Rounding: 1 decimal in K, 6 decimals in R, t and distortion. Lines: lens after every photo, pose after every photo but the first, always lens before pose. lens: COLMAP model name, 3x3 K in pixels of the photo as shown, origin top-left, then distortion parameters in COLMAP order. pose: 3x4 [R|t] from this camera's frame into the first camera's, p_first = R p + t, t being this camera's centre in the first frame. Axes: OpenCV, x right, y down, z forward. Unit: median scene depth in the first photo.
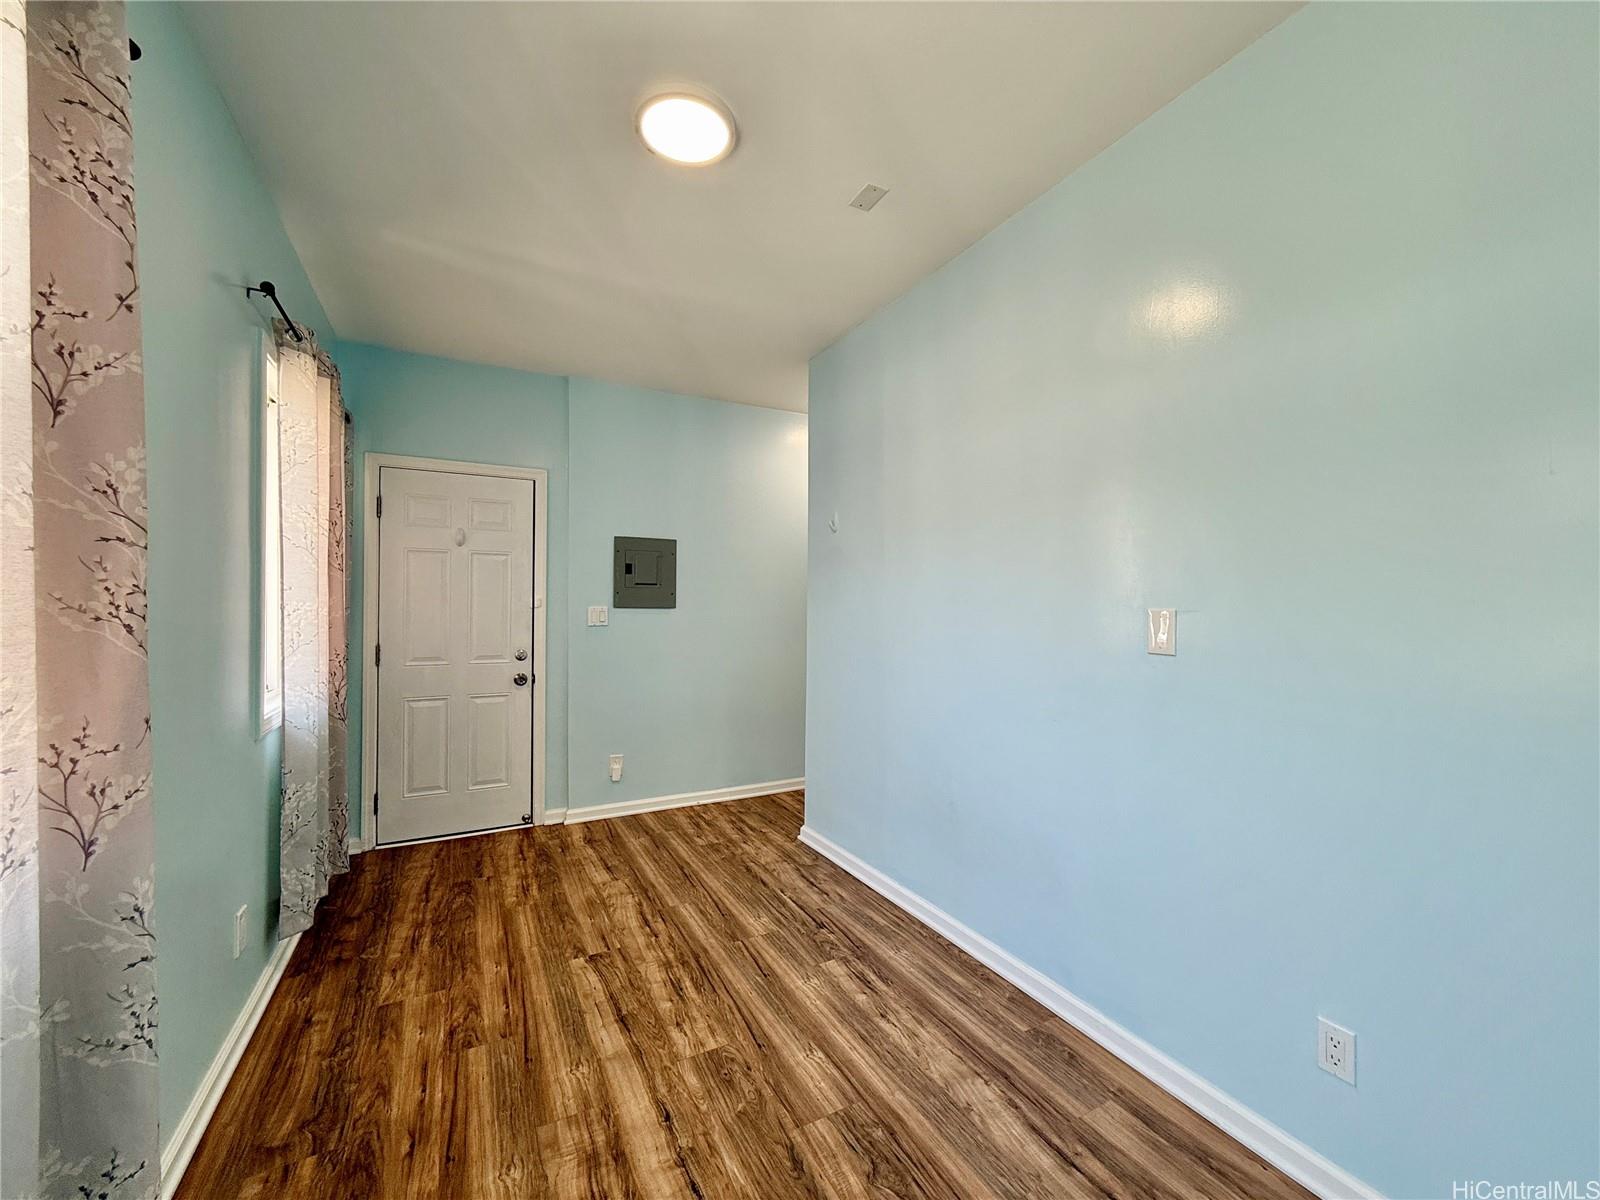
lens RADIAL K [[641.6, 0, 800.0], [0, 641.6, 600.0], [0, 0, 1]] dist [-0.001381, -0.000188]
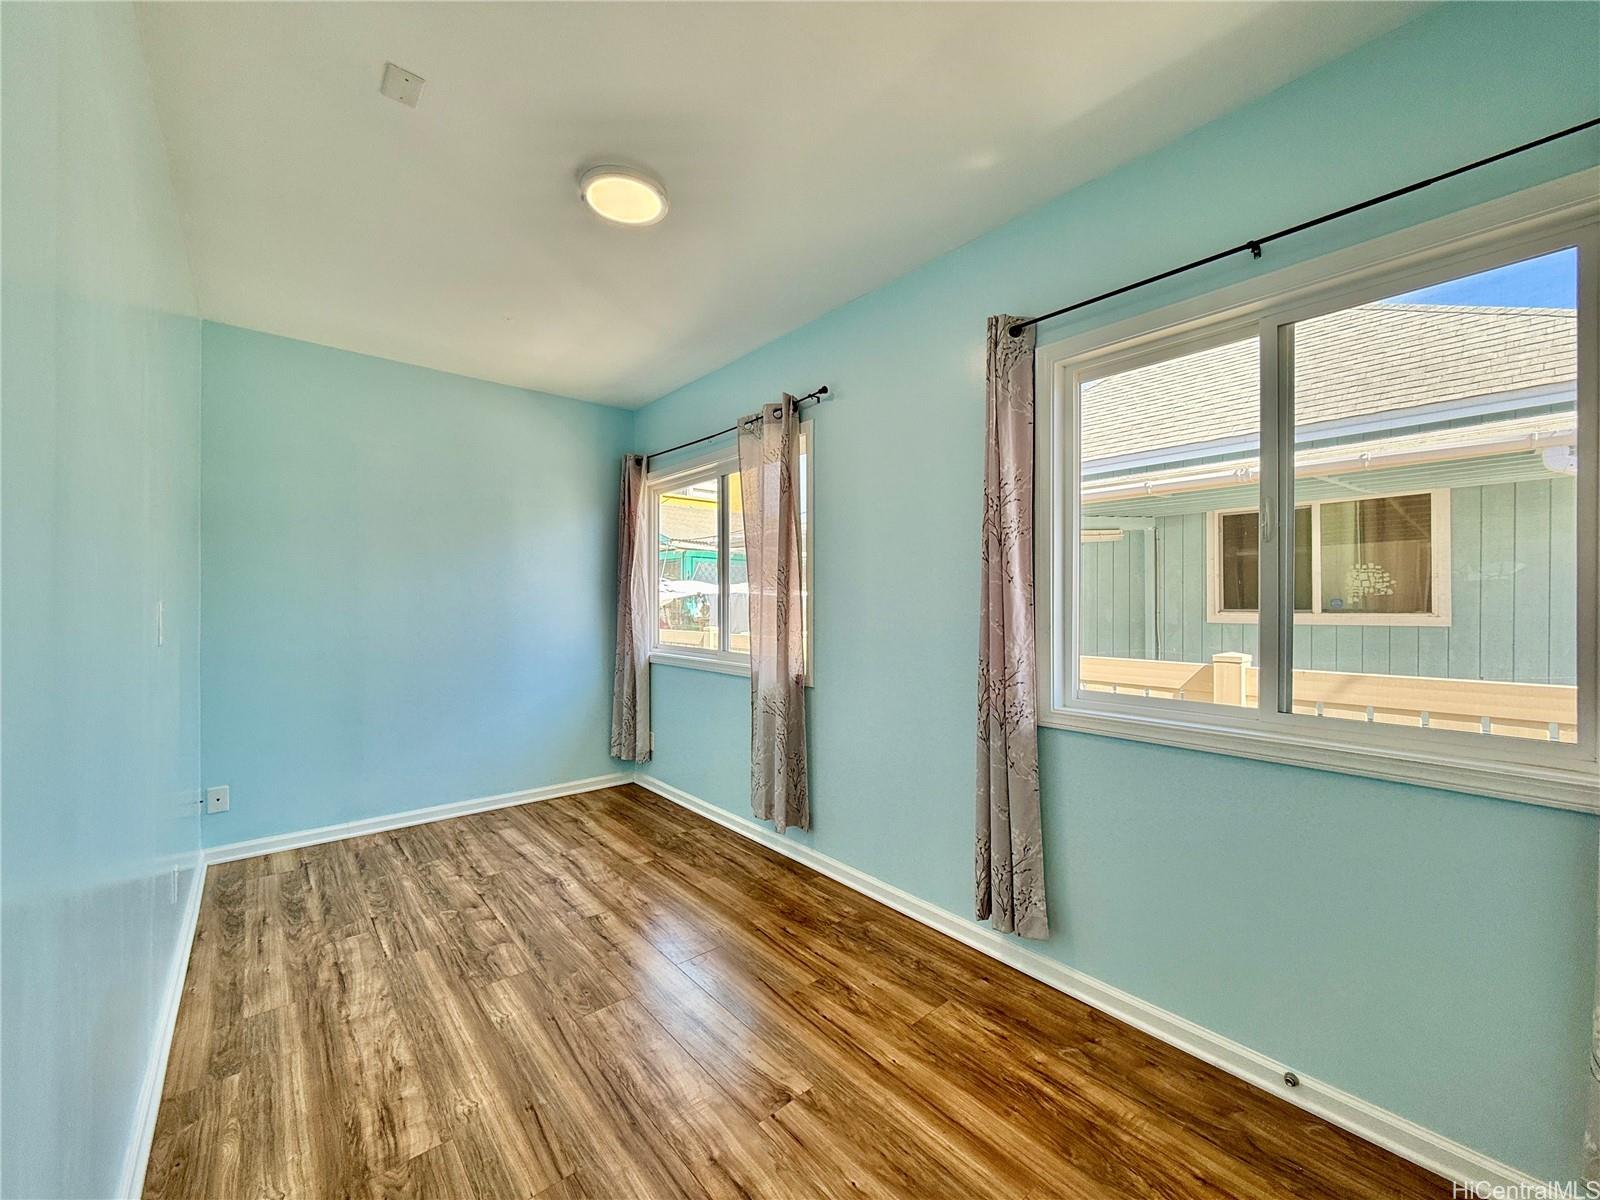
lens RADIAL K [[641.6, 0, 800.0], [0, 641.6, 600.0], [0, 0, 1]] dist [-0.001381, -0.000188]
pose [[-0.976443, -0.003642, -0.215745, -0.214446], [-0.002698, 0.999985, -0.004670, 0.012060], [0.215759, -0.003978, -0.976439, 1.979268]]
